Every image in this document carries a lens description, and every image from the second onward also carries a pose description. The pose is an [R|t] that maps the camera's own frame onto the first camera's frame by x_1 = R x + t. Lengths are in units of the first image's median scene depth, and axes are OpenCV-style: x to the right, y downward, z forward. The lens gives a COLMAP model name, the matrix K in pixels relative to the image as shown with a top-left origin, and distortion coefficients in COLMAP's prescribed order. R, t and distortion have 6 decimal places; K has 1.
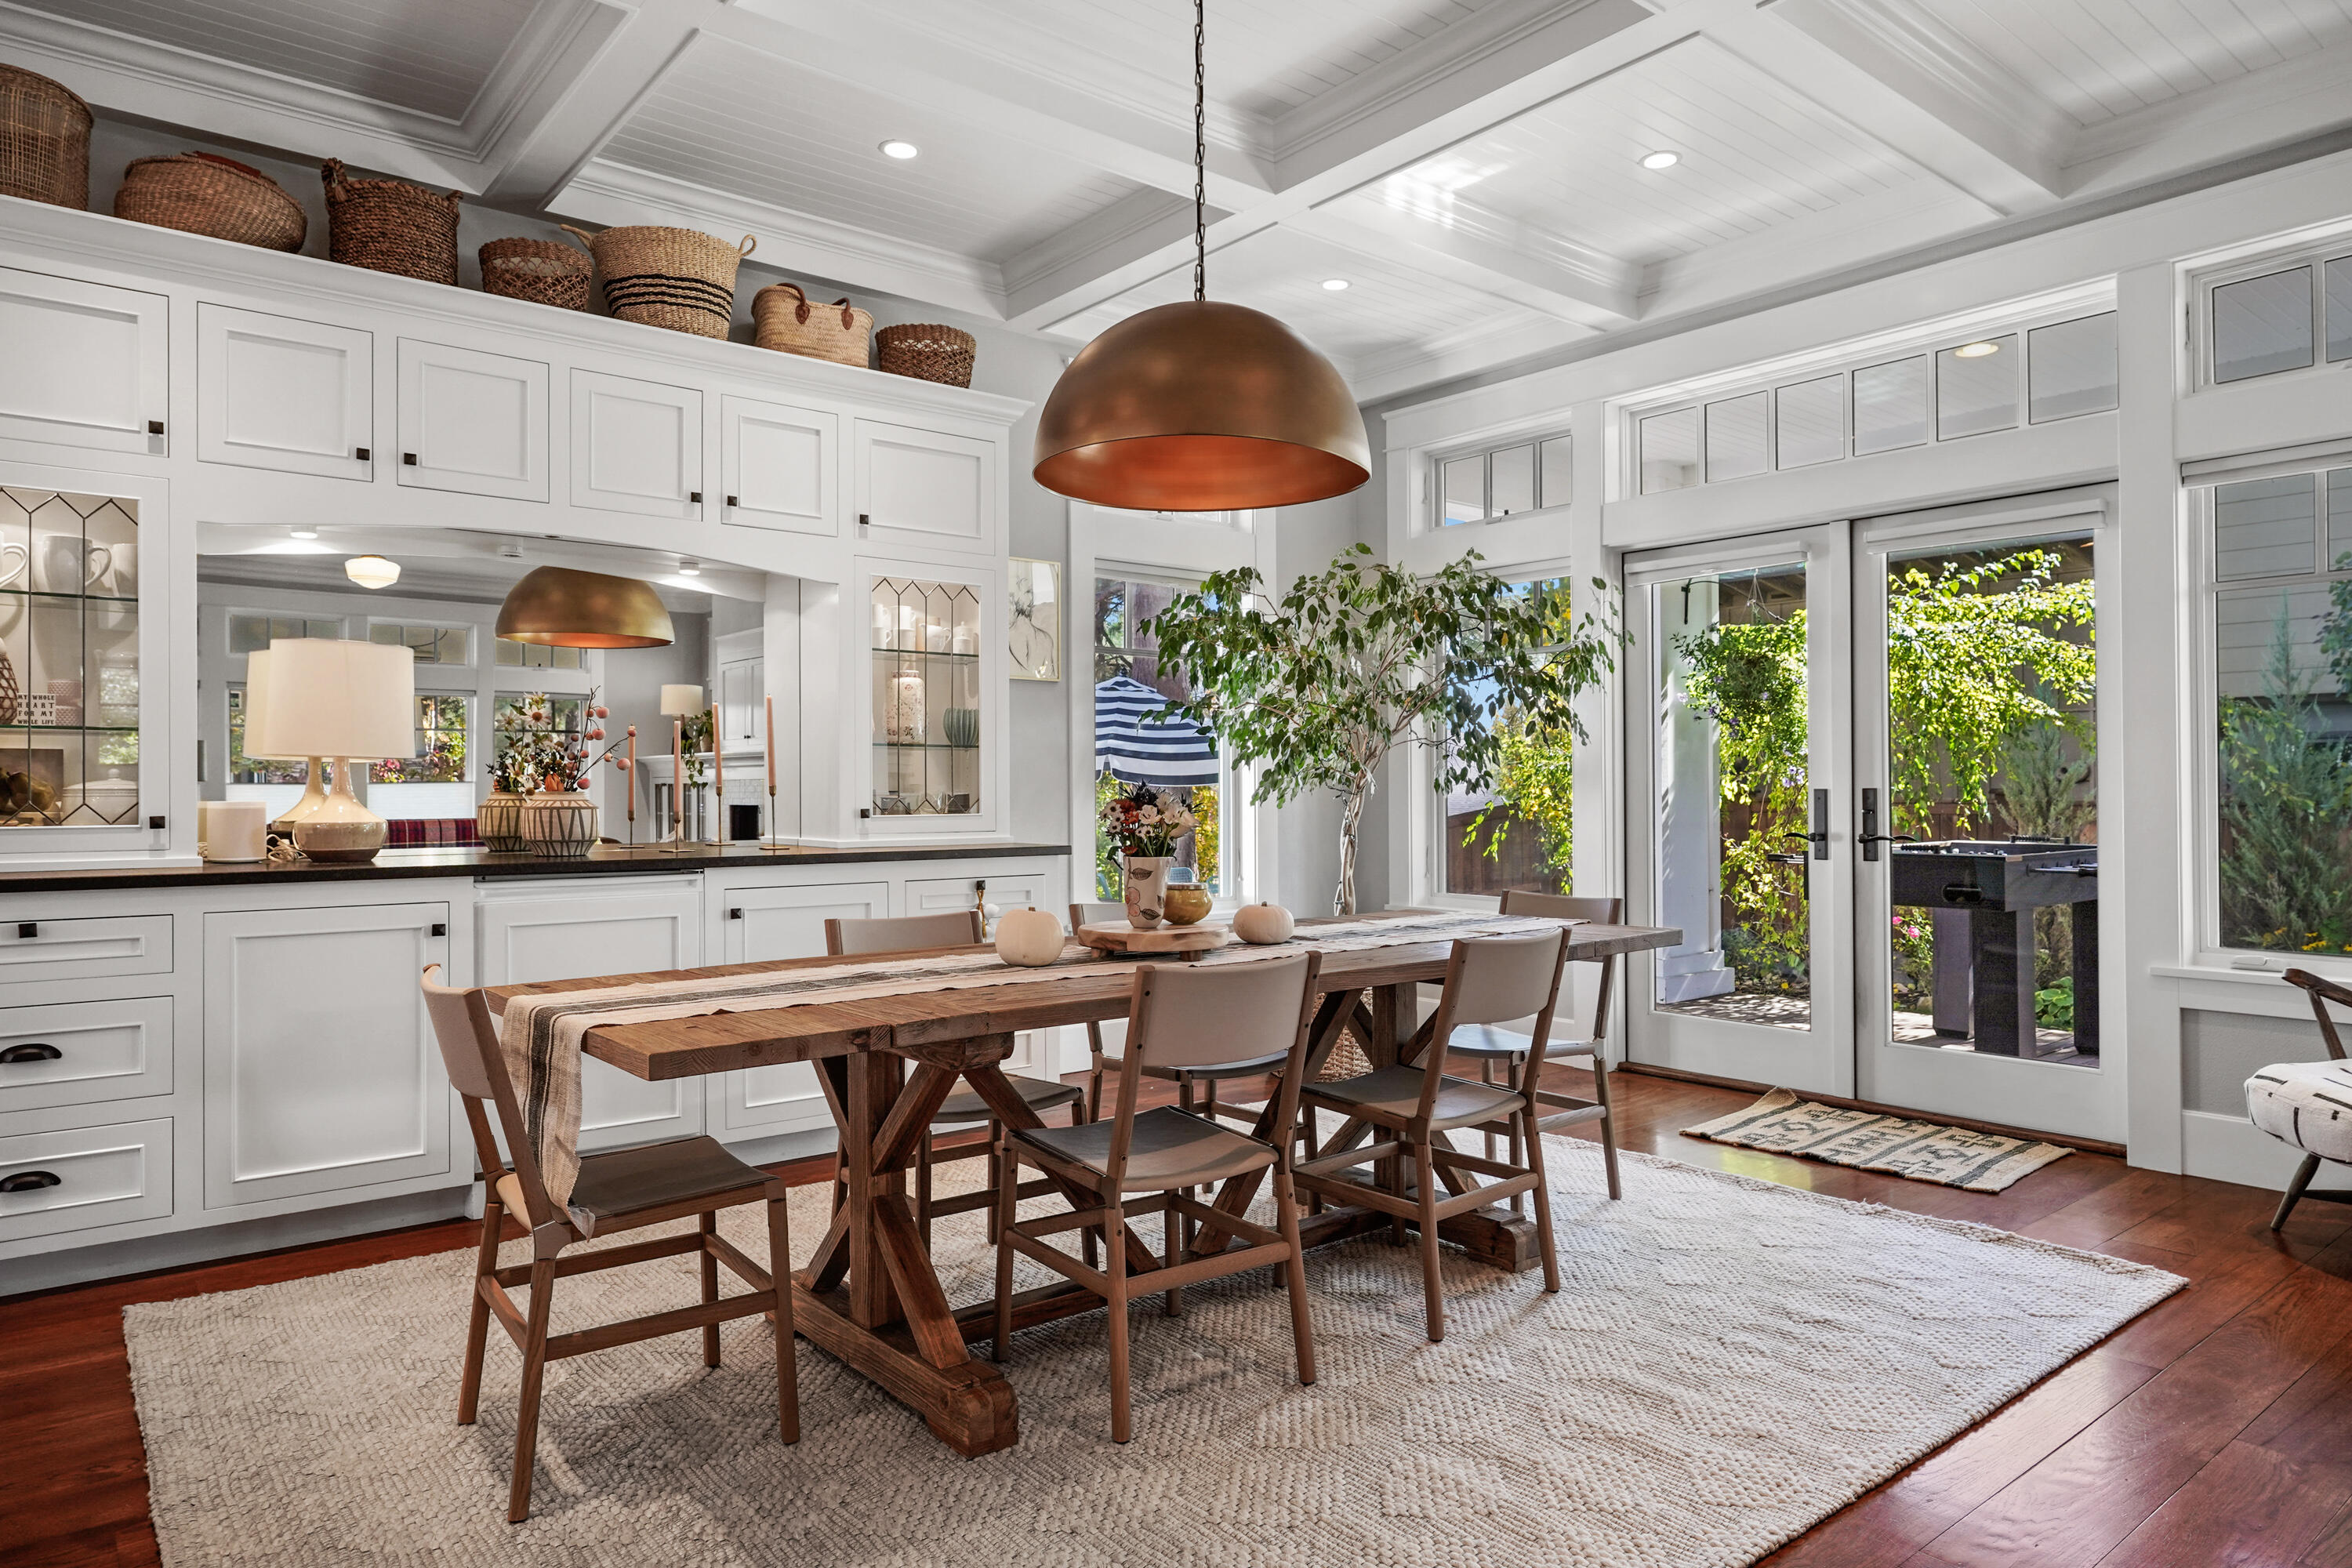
lens RADIAL K [[1447.8, 0, 1176.0], [0, 1447.8, 784.0], [0, 0, 1]] dist [0.001557, 0.000388]
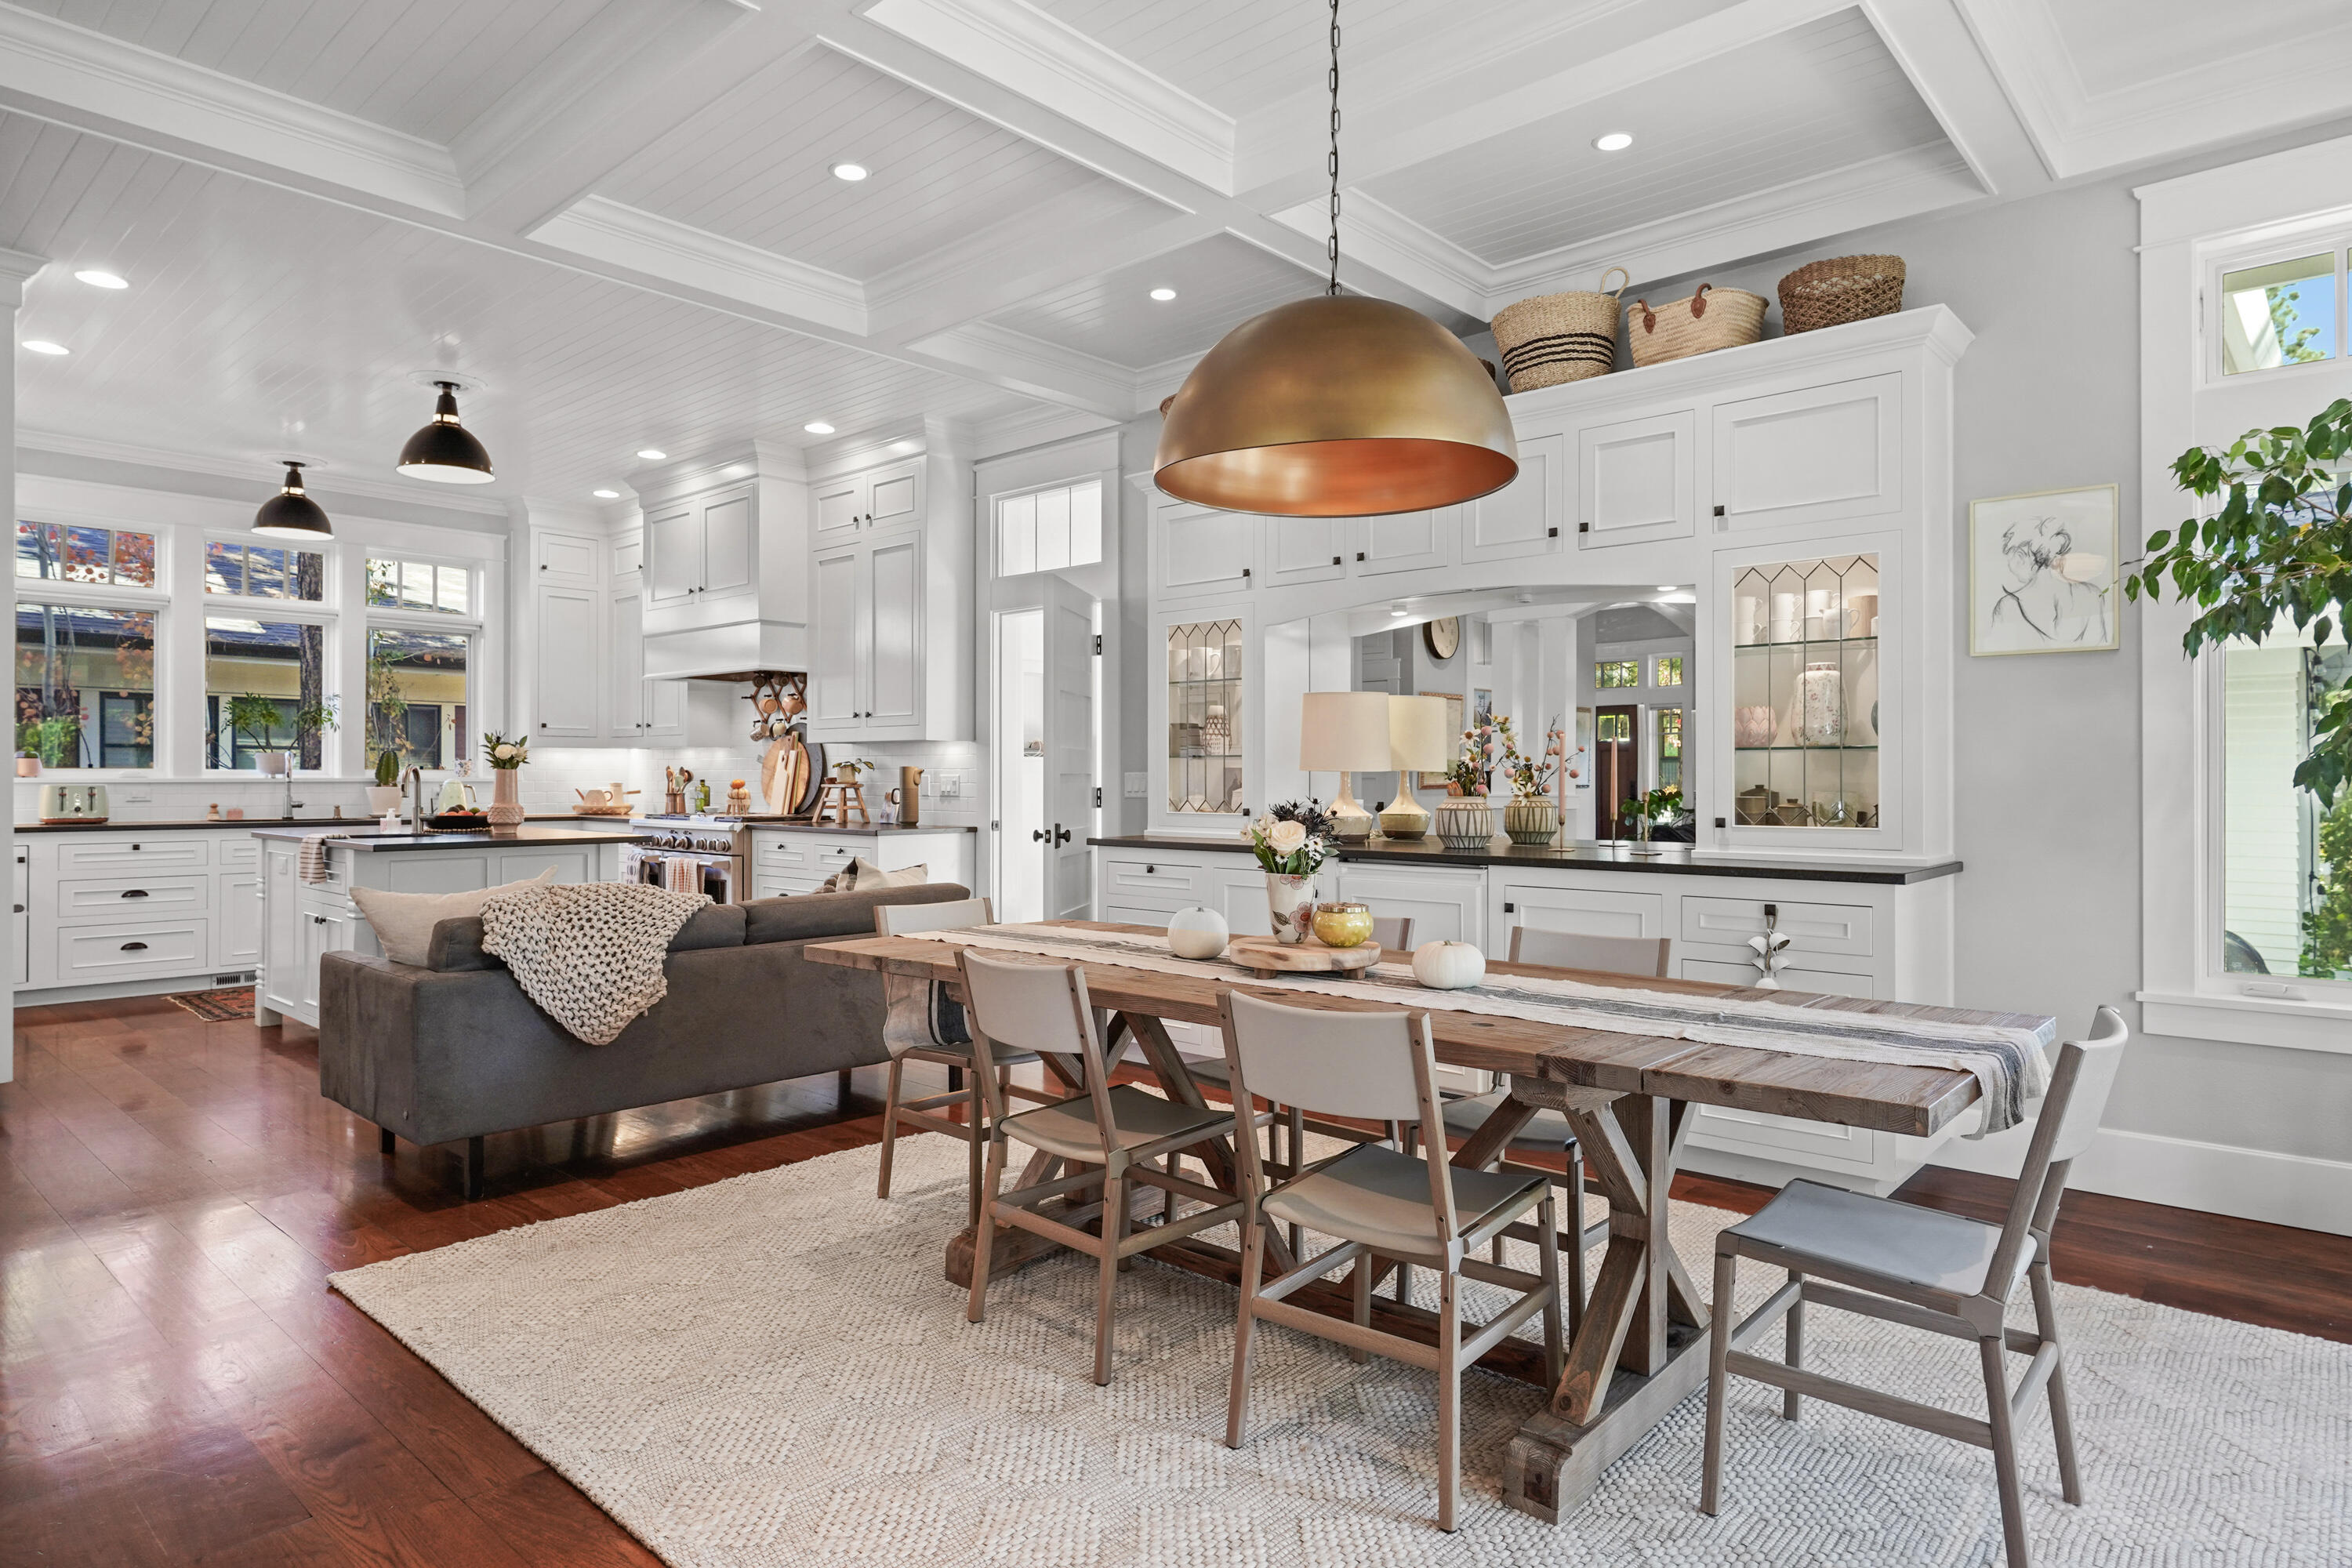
lens RADIAL K [[1341.7, 0, 1176.0], [0, 1341.7, 784.0], [0, 0, 1]] dist [-0.004224, -0.000629]
pose [[0.149827, 0.006939, -0.988688, 0.642854], [0.004535, 0.999960, 0.007706, -0.014398], [0.988702, -0.005638, 0.149790, 0.559098]]
